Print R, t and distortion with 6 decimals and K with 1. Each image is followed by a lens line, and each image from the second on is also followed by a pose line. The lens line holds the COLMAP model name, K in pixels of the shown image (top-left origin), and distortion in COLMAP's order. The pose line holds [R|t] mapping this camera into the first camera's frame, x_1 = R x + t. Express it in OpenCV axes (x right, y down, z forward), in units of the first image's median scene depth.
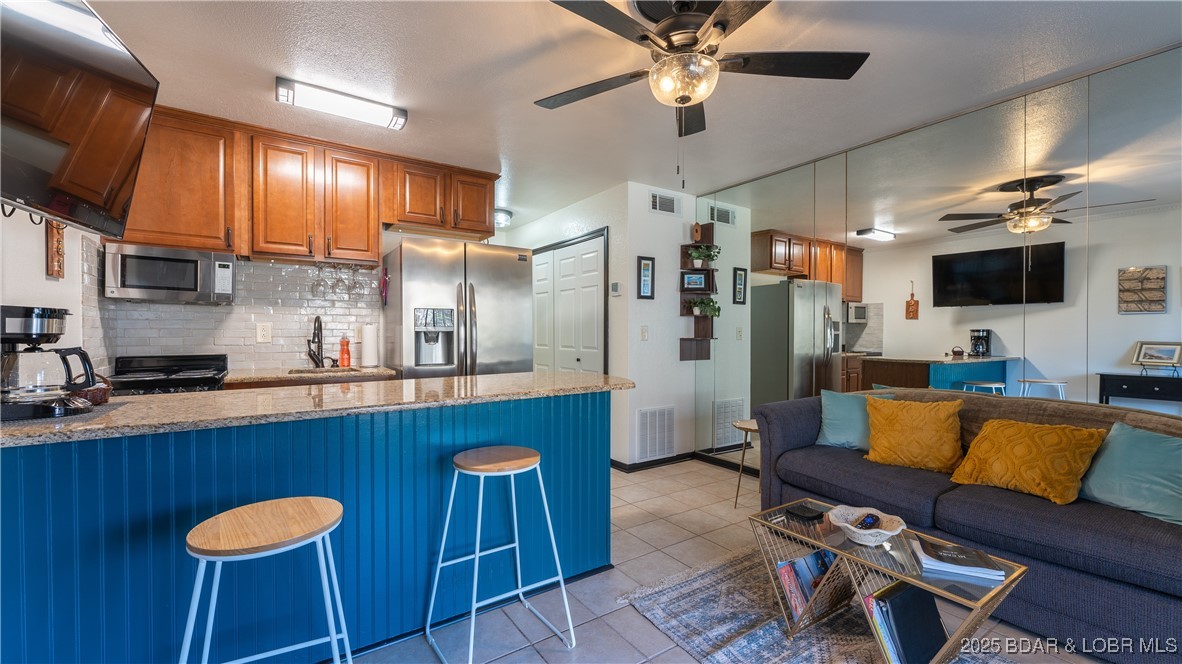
lens RADIAL K [[478.6, 0, 584.8], [0, 478.6, 334.7], [0, 0, 1]] dist [0.000236, -0.000162]
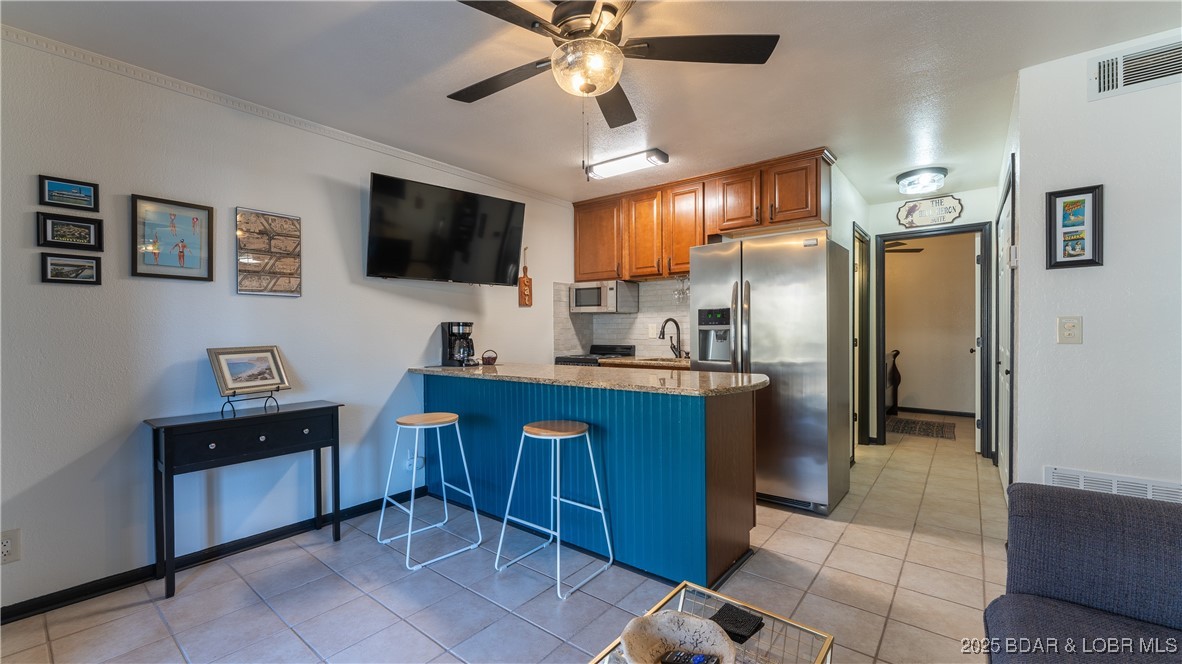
lens RADIAL K [[478.6, 0, 584.8], [0, 478.6, 334.7], [0, 0, 1]] dist [0.000236, -0.000162]
pose [[0.284644, 0.006130, -0.958614, 0.631930], [0.002192, 0.999973, 0.007046, -0.003759], [0.958631, -0.004107, 0.284622, 0.406334]]
